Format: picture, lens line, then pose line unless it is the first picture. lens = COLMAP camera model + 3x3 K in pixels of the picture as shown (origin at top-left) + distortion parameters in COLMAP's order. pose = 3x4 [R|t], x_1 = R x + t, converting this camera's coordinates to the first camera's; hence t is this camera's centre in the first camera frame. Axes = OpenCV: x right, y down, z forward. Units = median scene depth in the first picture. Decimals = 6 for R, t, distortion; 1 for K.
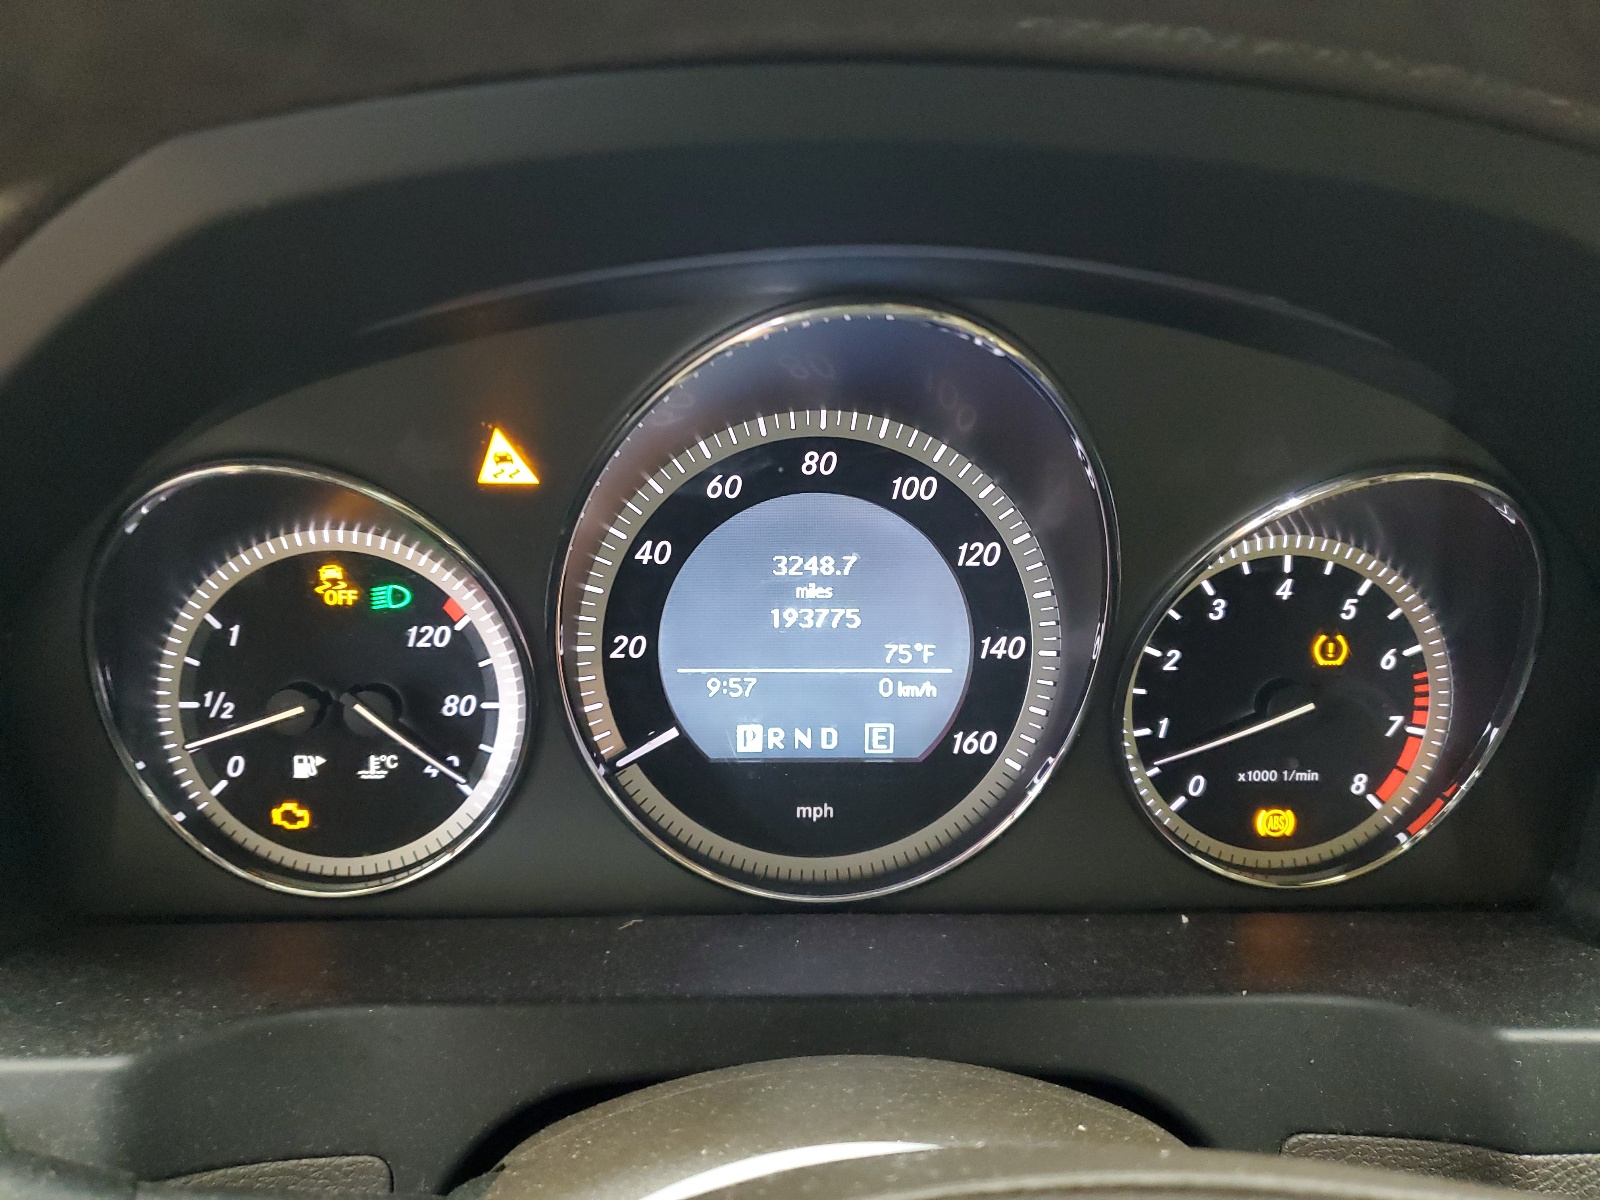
lens RADIAL K [[1213.1, 0, 804.3], [0, 1213.1, 598.3], [0, 0, 1]] dist [0.009783, 0.000572]
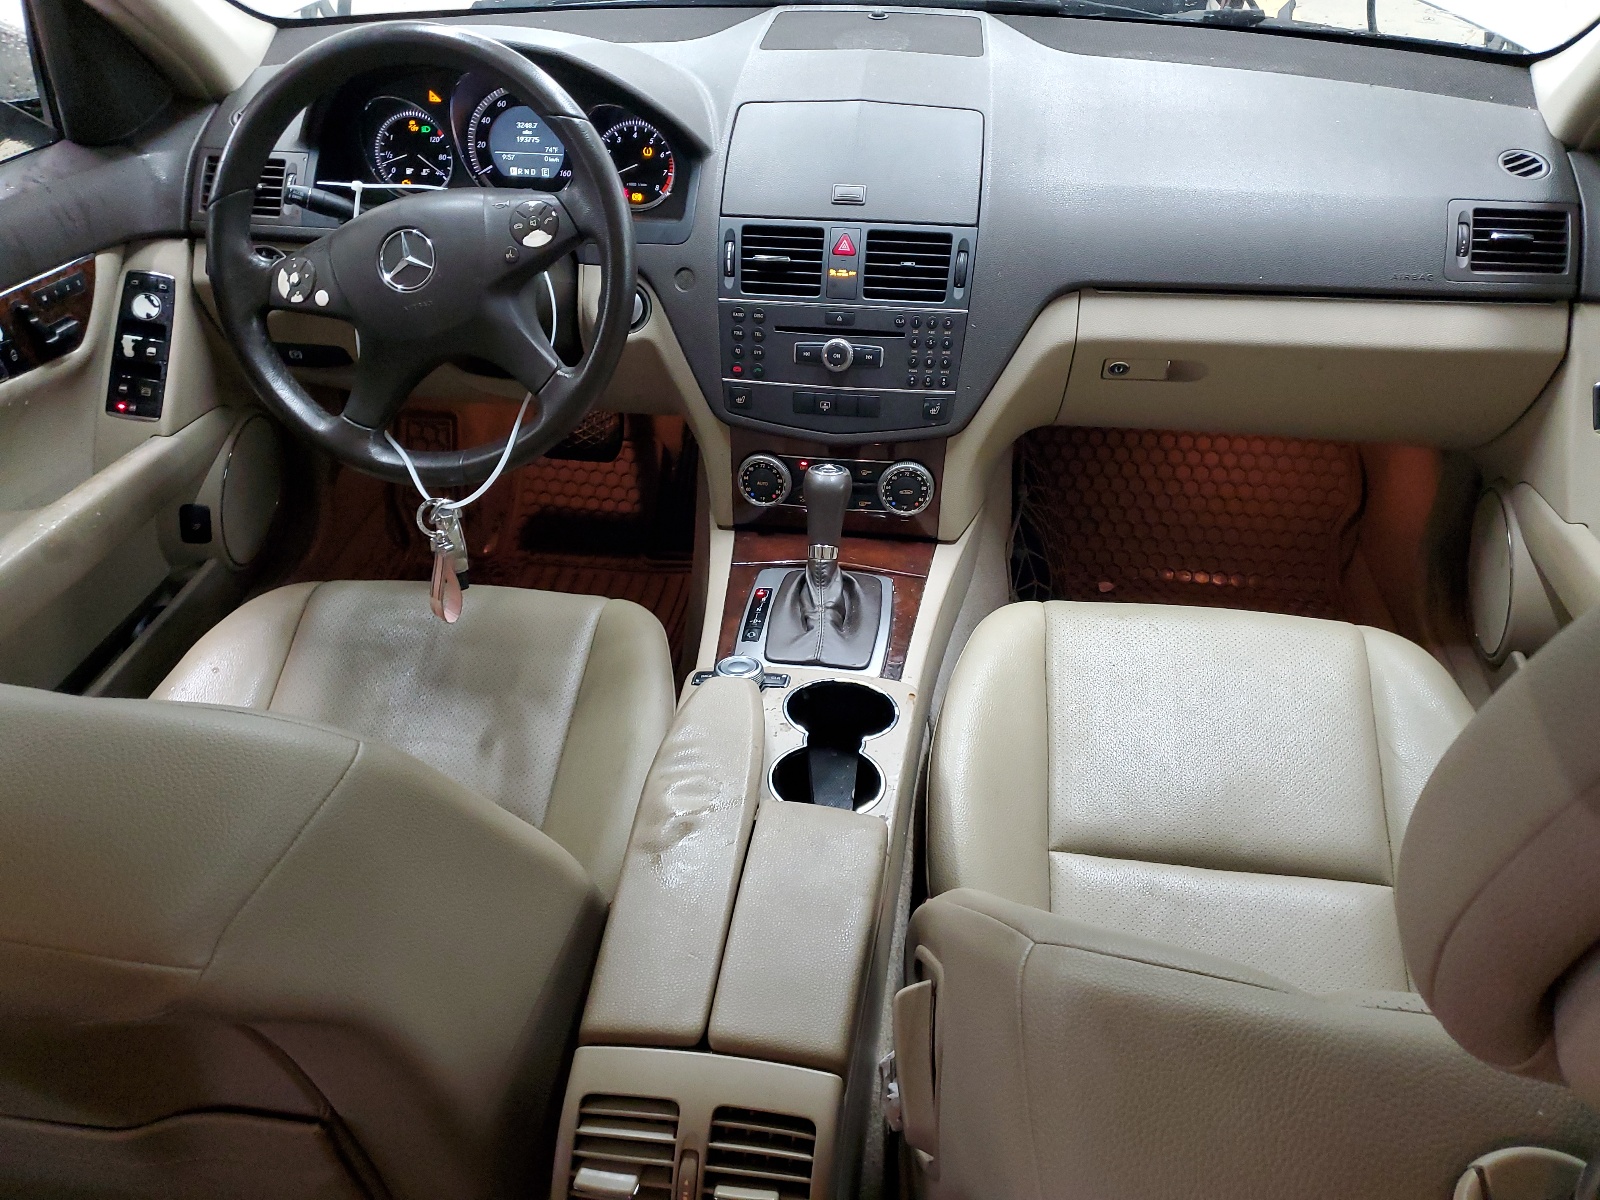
lens RADIAL K [[1213.1, 0, 796.6], [0, 1213.1, 604.4], [0, 0, 1]] dist [0.009783, 0.000572]
pose [[0.989418, 0.079975, -0.121064, 1.567819], [-0.041301, 0.955097, 0.293401, 0.280760], [0.139093, -0.285296, 0.948293, -3.279052]]
